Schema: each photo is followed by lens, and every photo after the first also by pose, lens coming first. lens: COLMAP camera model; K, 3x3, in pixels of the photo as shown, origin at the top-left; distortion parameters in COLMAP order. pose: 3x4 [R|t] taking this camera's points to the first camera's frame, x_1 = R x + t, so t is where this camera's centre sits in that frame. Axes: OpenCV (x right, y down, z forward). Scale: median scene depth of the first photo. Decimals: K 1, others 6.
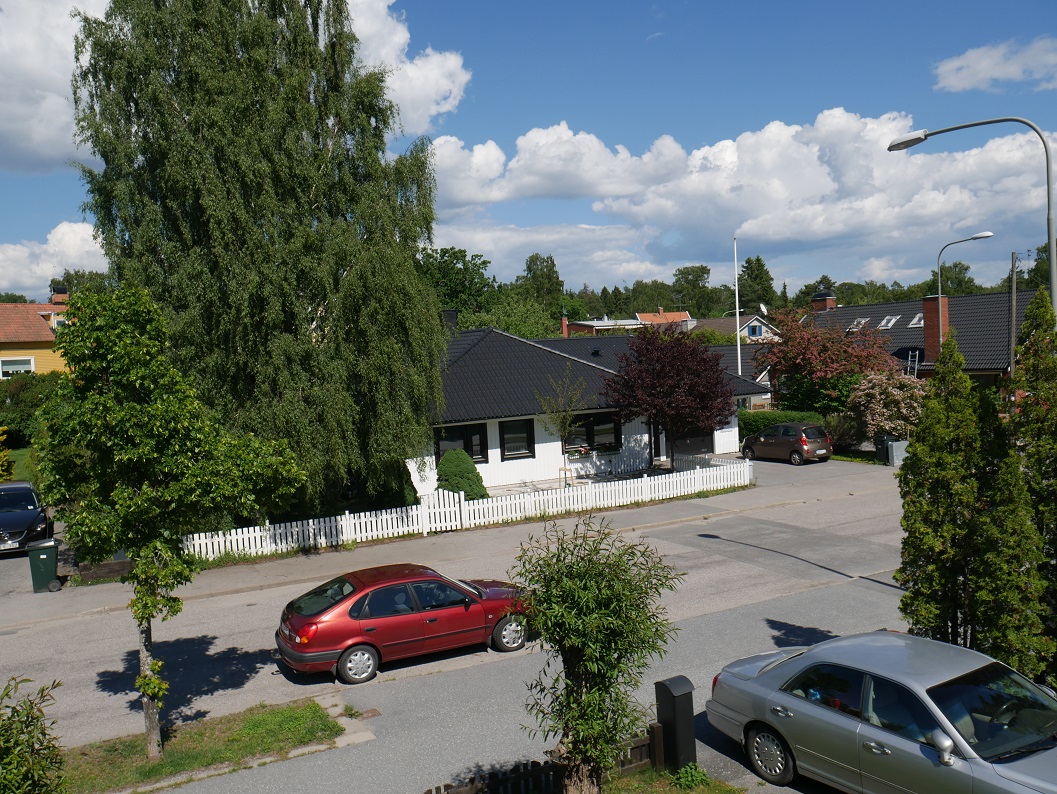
lens RADIAL K [[881.3, 0, 528.5], [0, 881.3, 397.0], [0, 0, 1]] dist [-0.045723, 0.014314]
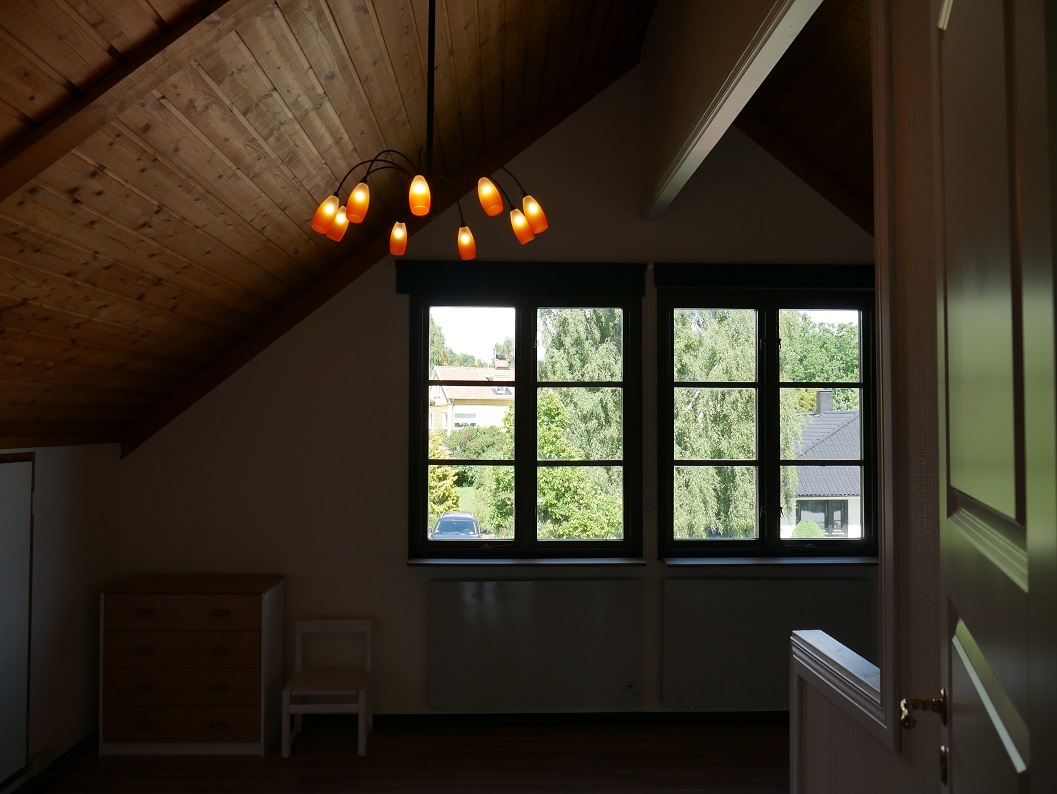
lens RADIAL K [[881.3, 0, 528.5], [0, 881.3, 397.0], [0, 0, 1]] dist [-0.045723, 0.014314]
pose [[0.896533, 0.040445, -0.441126, 0.103840], [-0.071354, 0.996005, -0.053699, -0.016127], [0.437192, 0.079619, 0.895837, -0.211245]]
